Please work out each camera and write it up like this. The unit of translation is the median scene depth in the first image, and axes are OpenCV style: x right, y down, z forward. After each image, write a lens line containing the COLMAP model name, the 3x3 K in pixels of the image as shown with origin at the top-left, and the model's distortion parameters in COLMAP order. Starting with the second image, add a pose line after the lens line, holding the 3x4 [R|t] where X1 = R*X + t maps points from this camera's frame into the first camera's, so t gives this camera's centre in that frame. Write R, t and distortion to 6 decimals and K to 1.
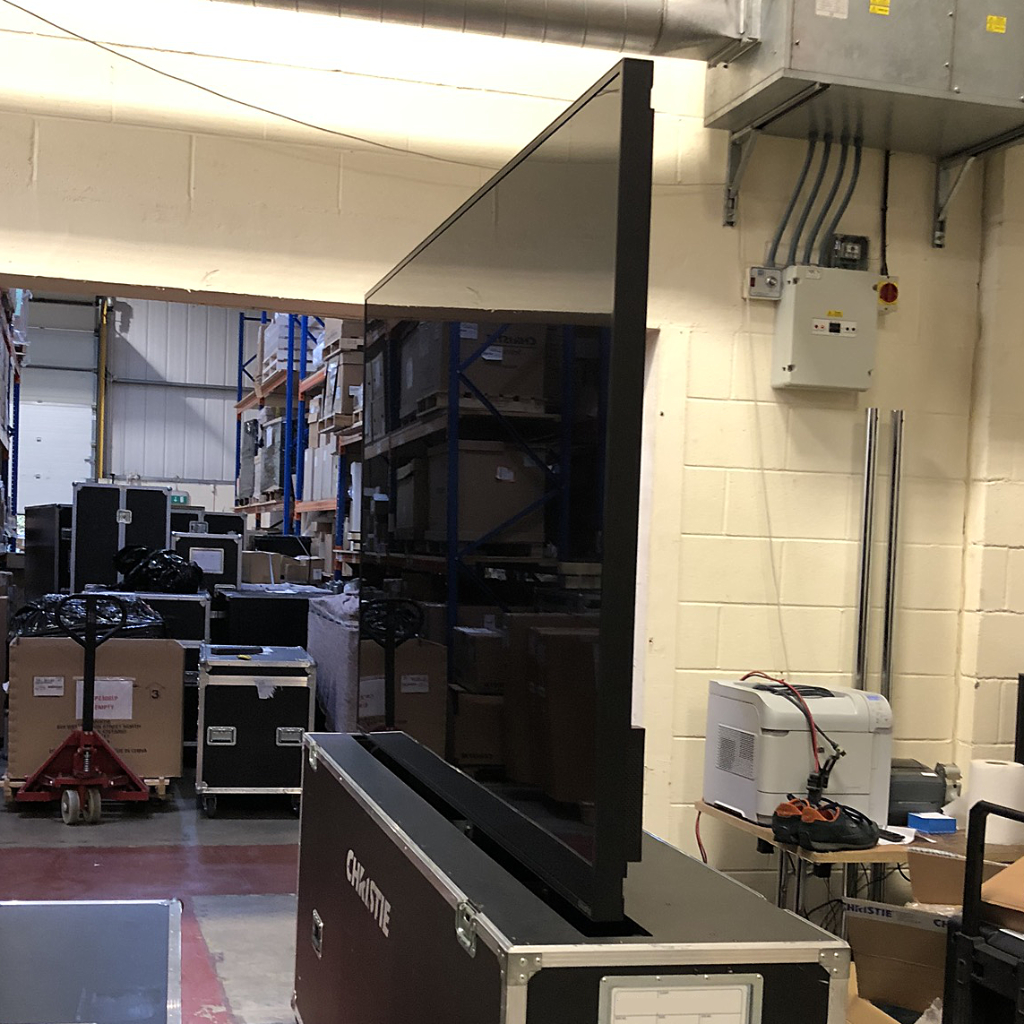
lens RADIAL K [[1708.6, 0, 512.1], [0, 1708.6, 672.6], [0, 0, 1]] dist [0.155435, -0.309948]
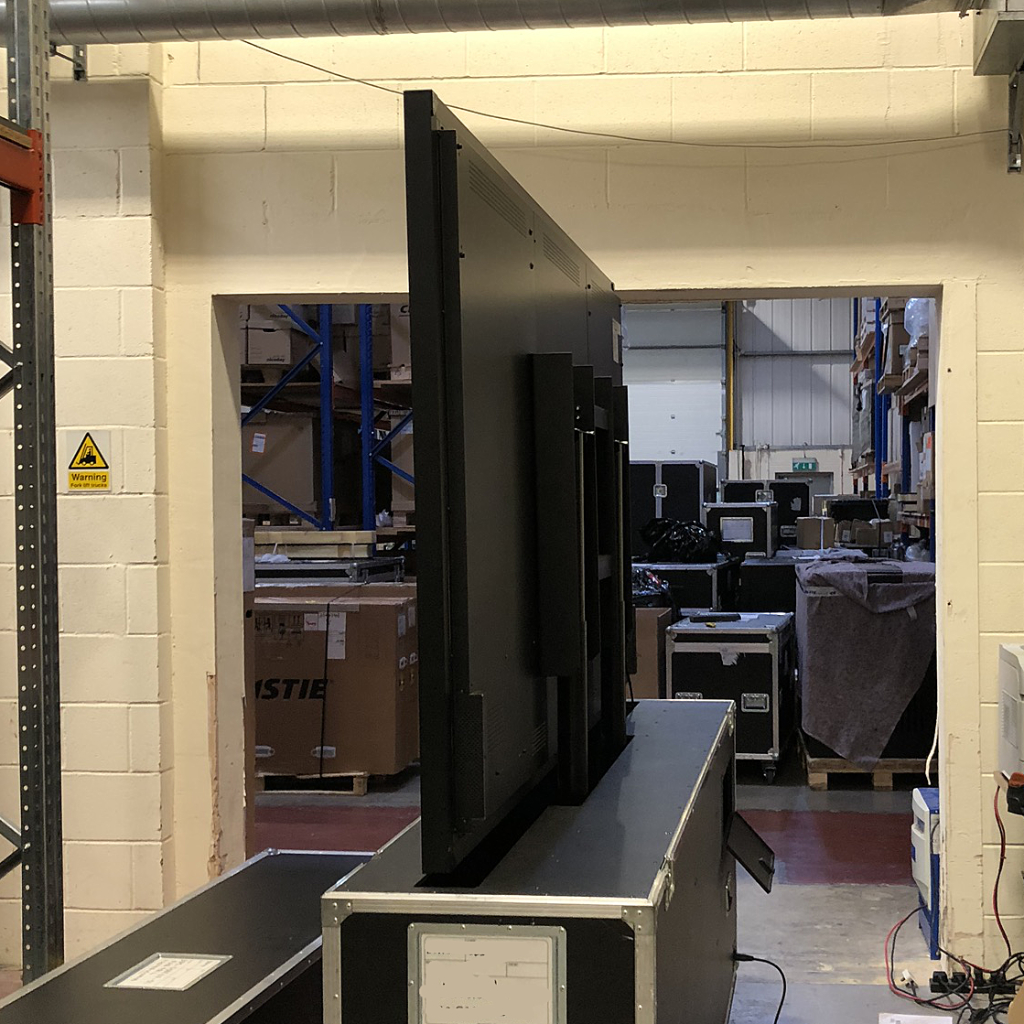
lens RADIAL K [[1712.4, 0, 512.1], [0, 1712.4, 586.4], [0, 0, 1]] dist [0.180540, -0.278946]
pose [[0.935186, -0.025049, -0.353270, 0.201080], [0.014368, 0.999358, -0.032826, 0.000117], [0.353865, 0.025623, 0.934945, -0.002298]]
